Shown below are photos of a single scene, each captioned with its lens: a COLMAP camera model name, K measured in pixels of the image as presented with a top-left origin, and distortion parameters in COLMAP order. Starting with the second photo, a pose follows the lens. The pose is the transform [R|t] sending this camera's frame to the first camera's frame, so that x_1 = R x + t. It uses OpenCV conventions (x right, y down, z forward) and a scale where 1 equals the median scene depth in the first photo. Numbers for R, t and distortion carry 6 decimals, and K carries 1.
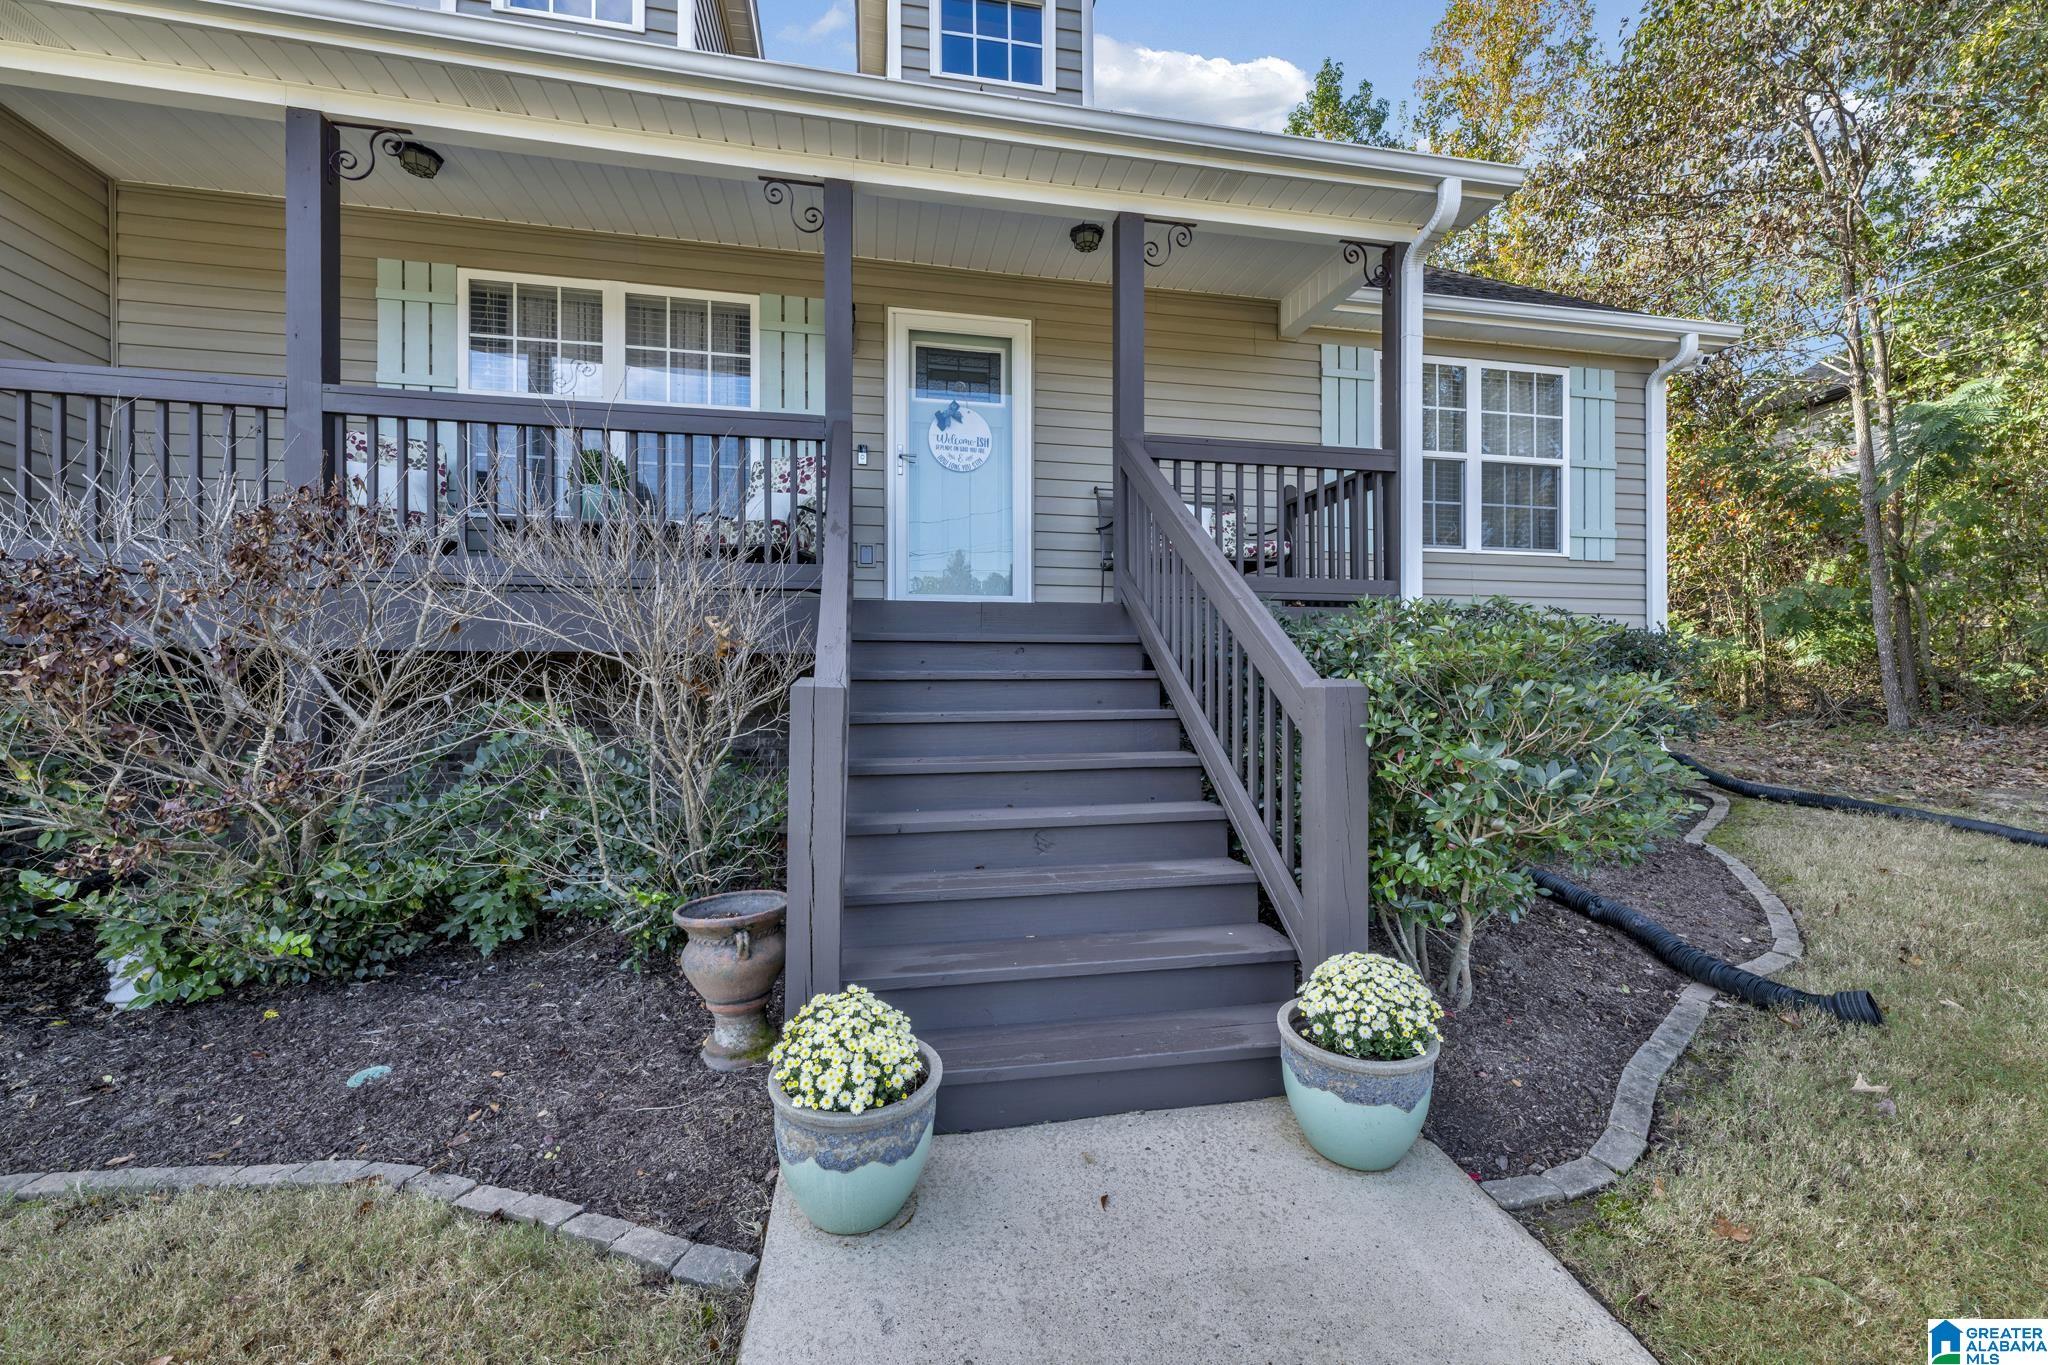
lens RADIAL K [[802.1, 0, 1023.0], [0, 802.1, 684.7], [0, 0, 1]] dist [-0.001054, 0.000070]
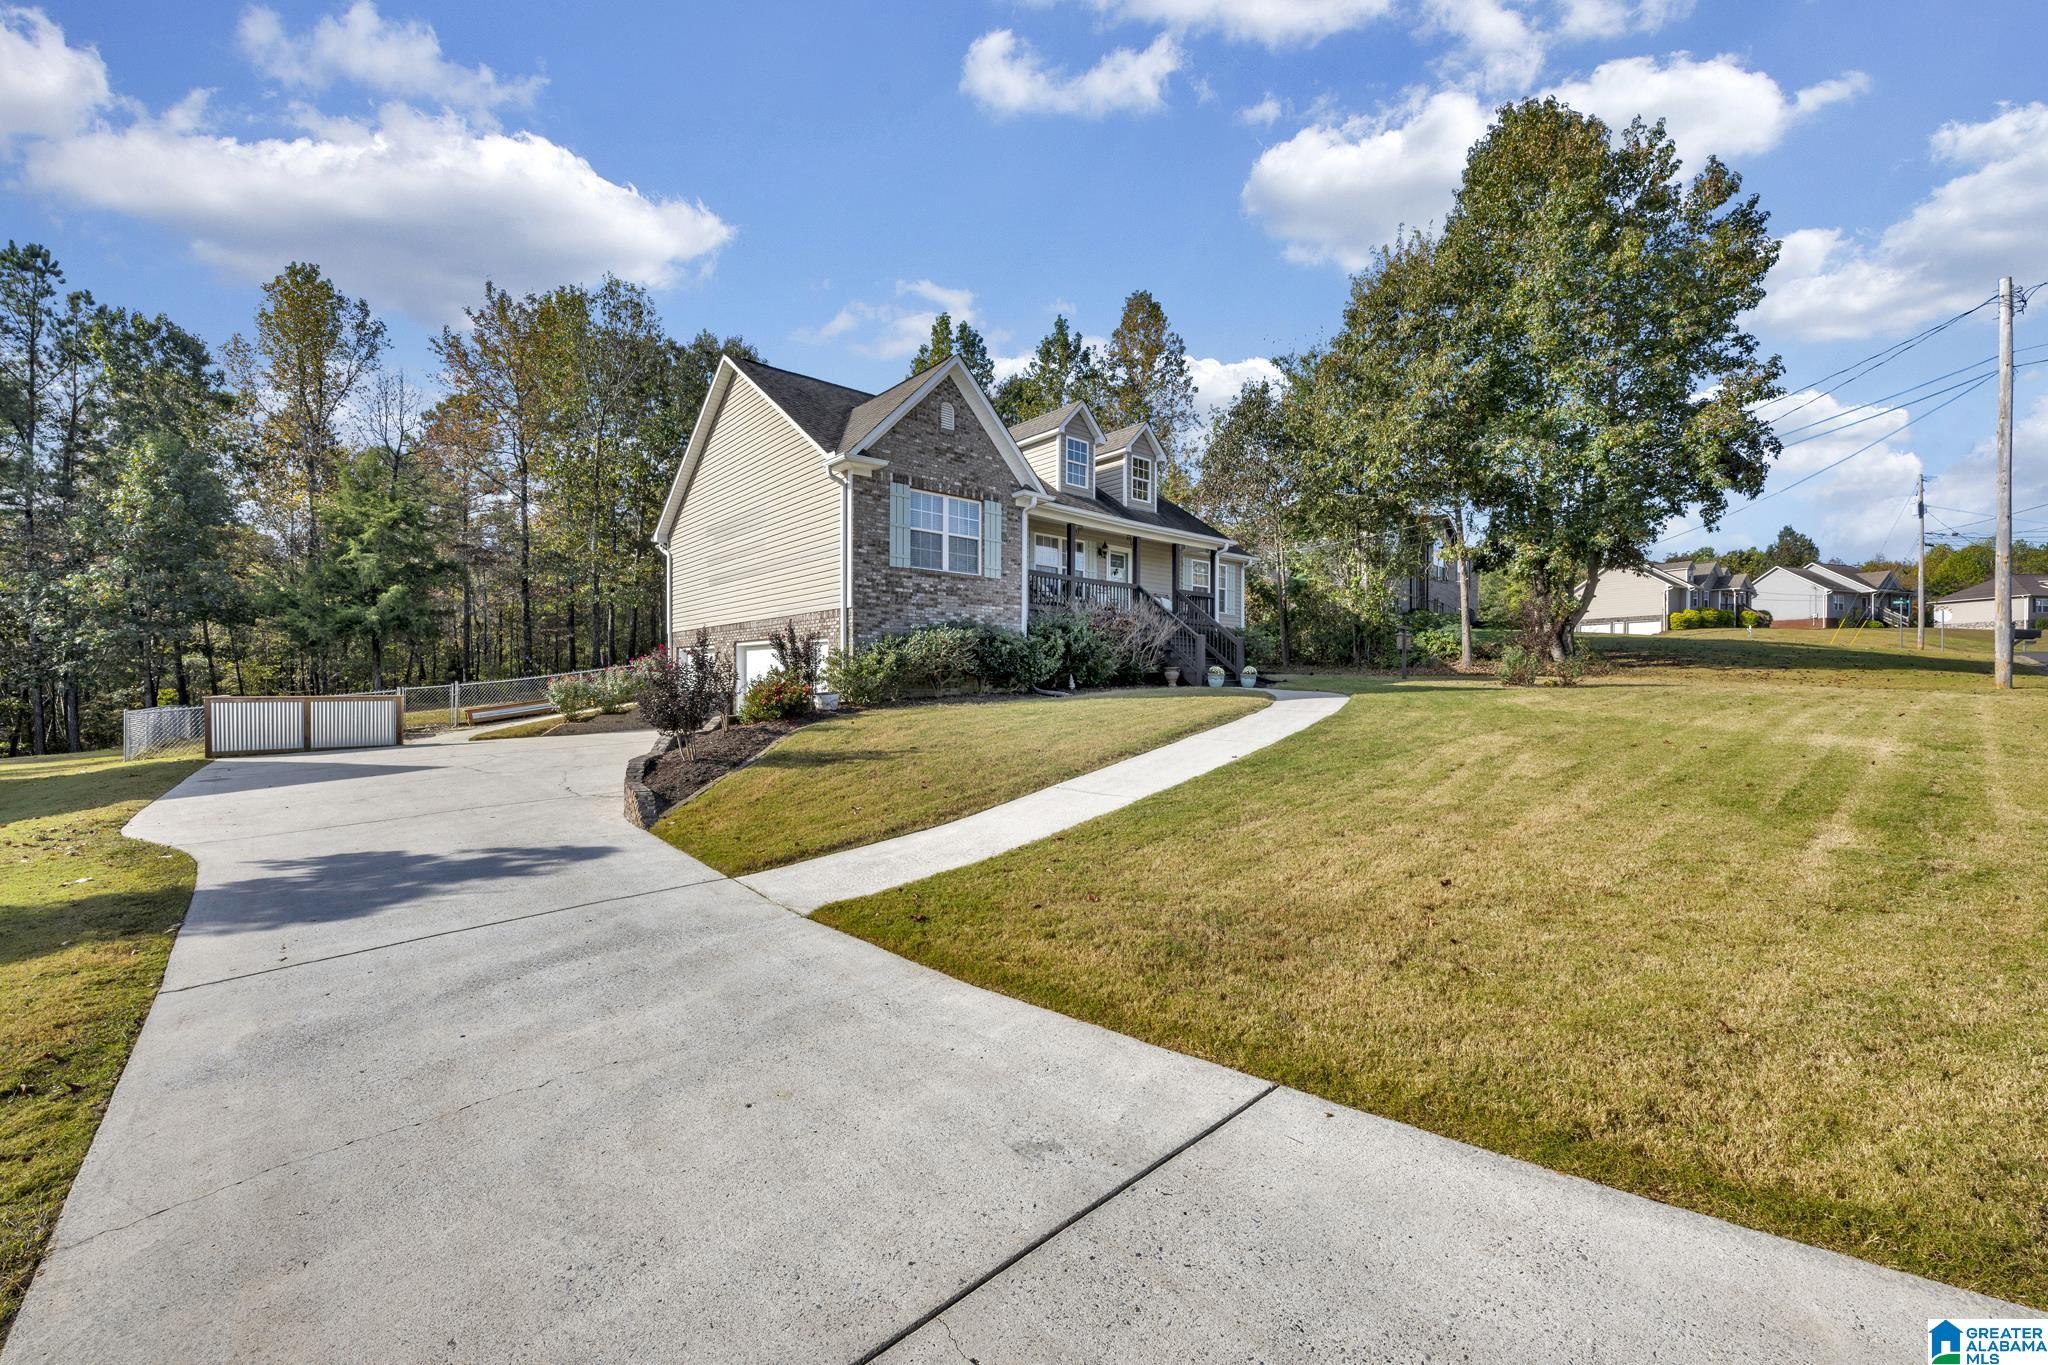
lens RADIAL K [[802.1, 0, 1027.3], [0, 802.1, 682.4], [0, 0, 1]] dist [-0.001054, 0.000070]
pose [[0.862190, -0.001340, 0.506584, -1.638784], [0.000626, 0.999999, 0.001579, 0.122439], [-0.506585, -0.001044, 0.862189, -1.427368]]
